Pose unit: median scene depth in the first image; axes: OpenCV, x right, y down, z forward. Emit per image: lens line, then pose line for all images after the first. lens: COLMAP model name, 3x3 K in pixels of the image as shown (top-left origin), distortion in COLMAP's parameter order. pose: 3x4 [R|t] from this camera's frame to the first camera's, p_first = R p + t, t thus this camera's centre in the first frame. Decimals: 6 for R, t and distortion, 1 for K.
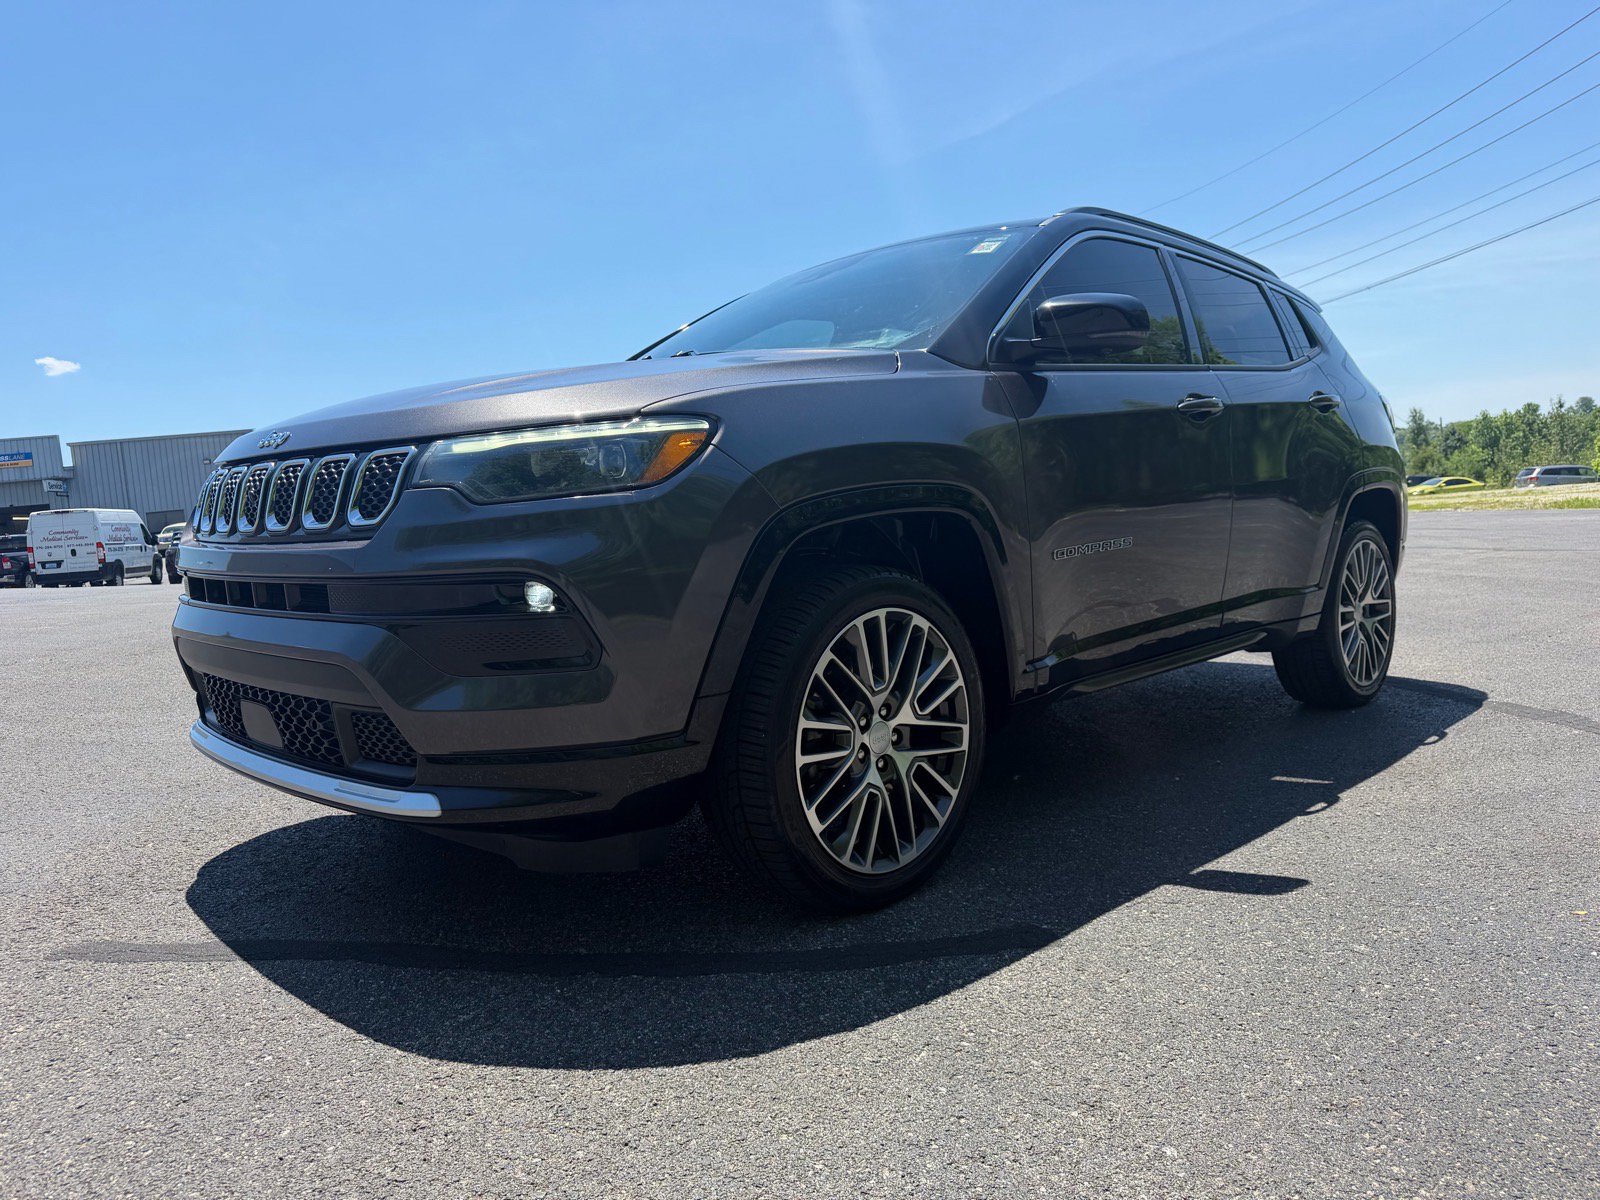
lens RADIAL K [[1167.9, 0, 820.0], [0, 1167.9, 598.0], [0, 0, 1]] dist [0.102954, -0.128450]
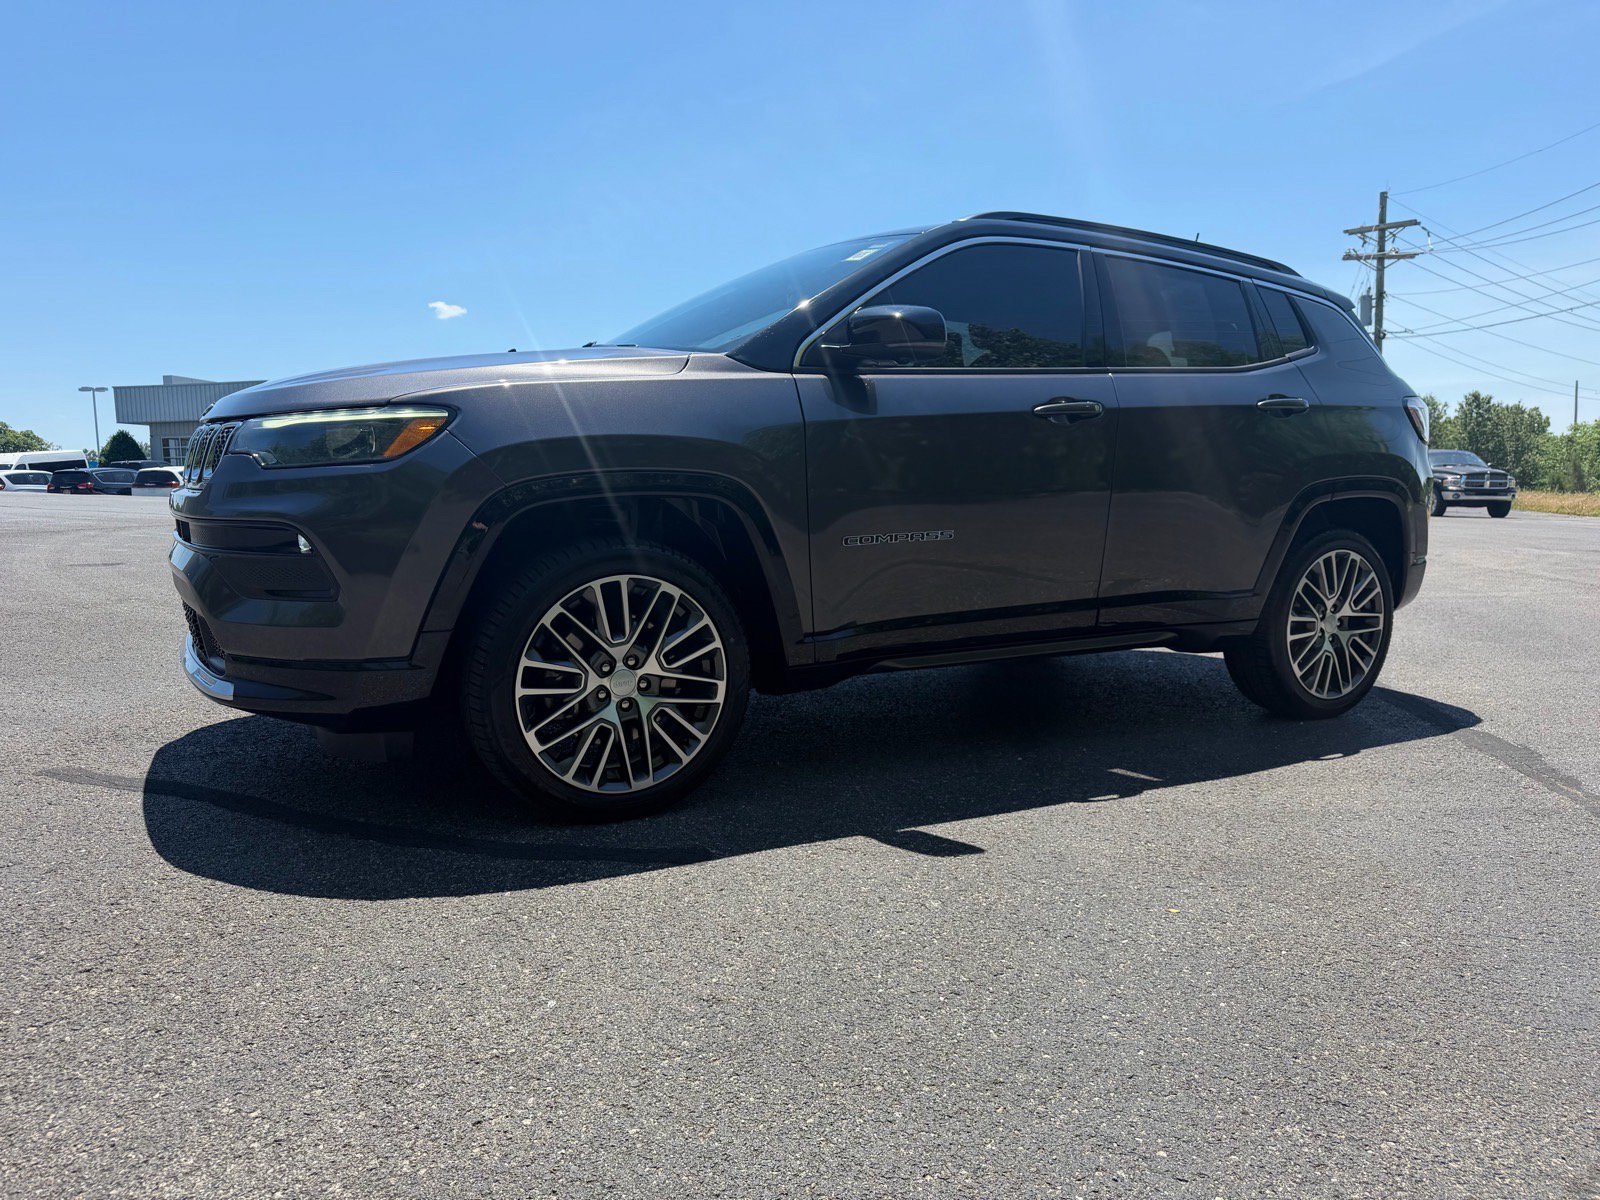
lens RADIAL K [[1167.9, 0, 820.0], [0, 1167.9, 598.0], [0, 0, 1]] dist [0.102954, -0.128450]
pose [[0.962777, 0.087660, -0.255688, 0.538103], [-0.078520, 0.995862, 0.045758, -0.036620], [0.258641, -0.023978, 0.965676, -0.097519]]
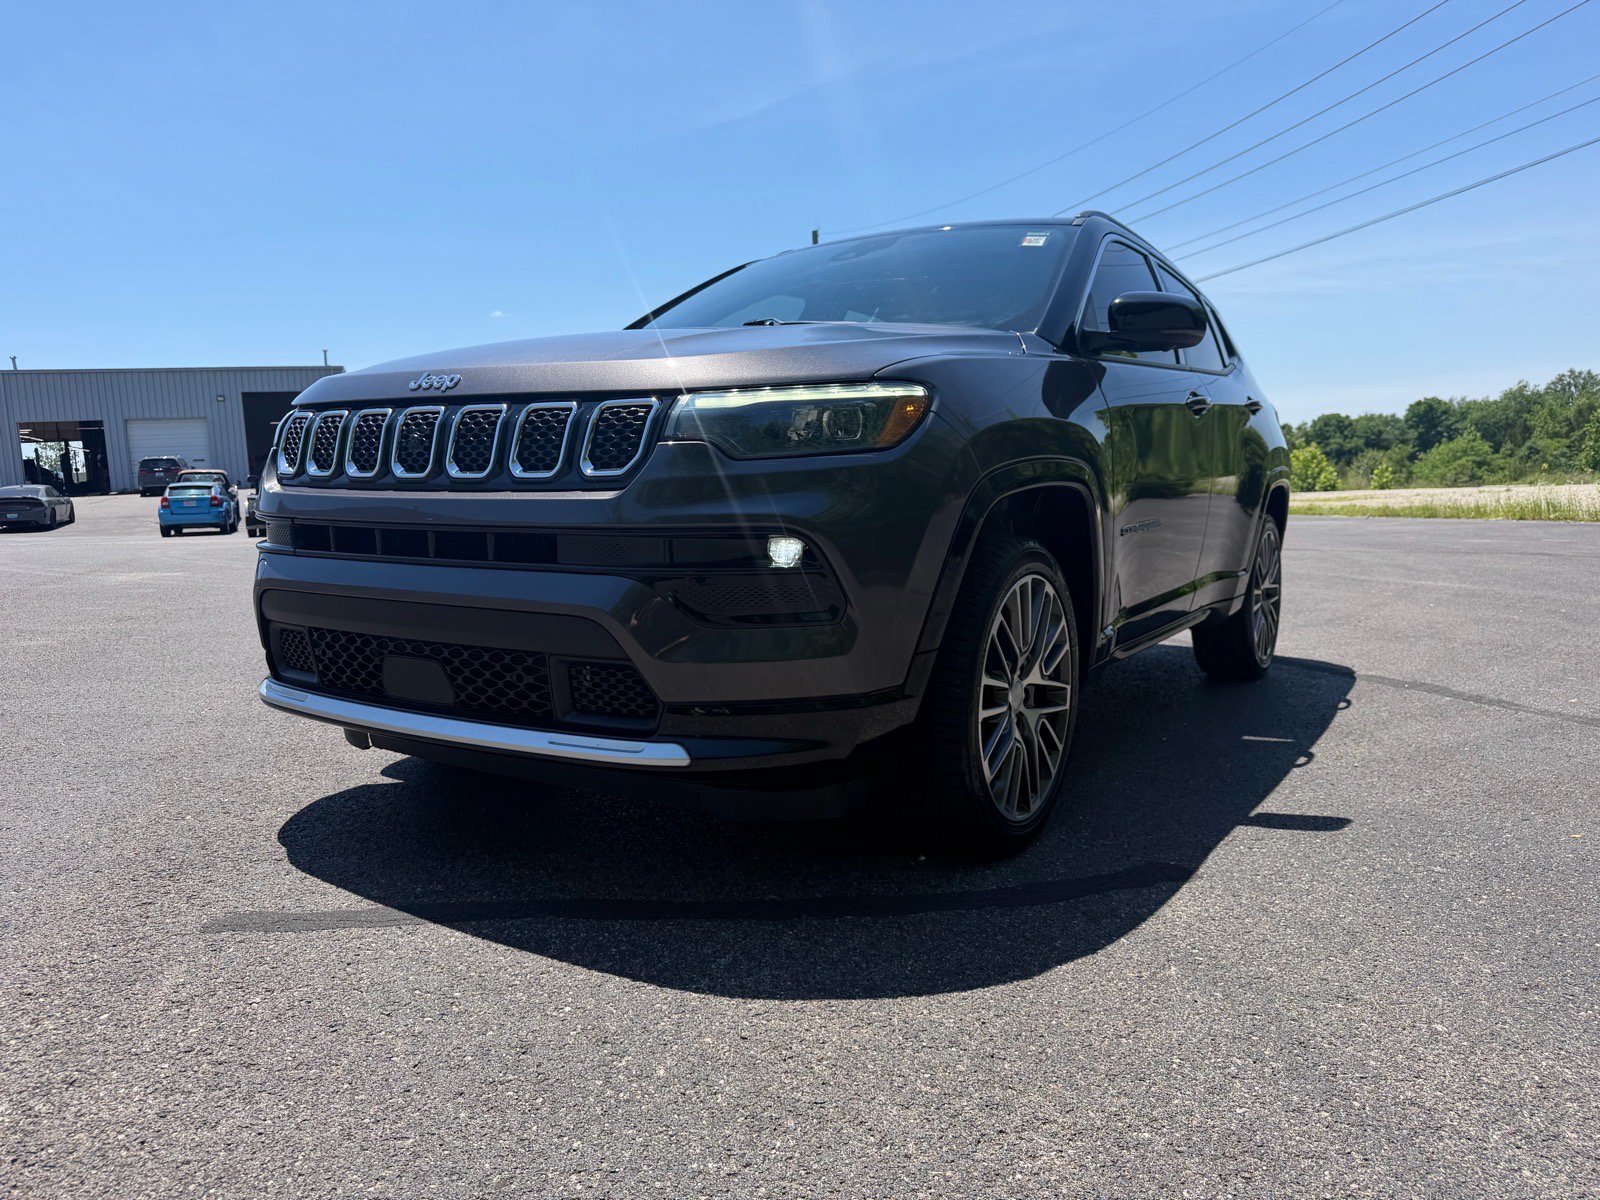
lens RADIAL K [[1167.9, 0, 820.0], [0, 1167.9, 598.0], [0, 0, 1]] dist [0.102954, -0.128450]
pose [[0.975243, 0.014843, 0.220636, -0.360258], [-0.016380, 0.999853, 0.005138, 0.027902], [-0.220528, -0.008625, 0.975343, -0.003494]]
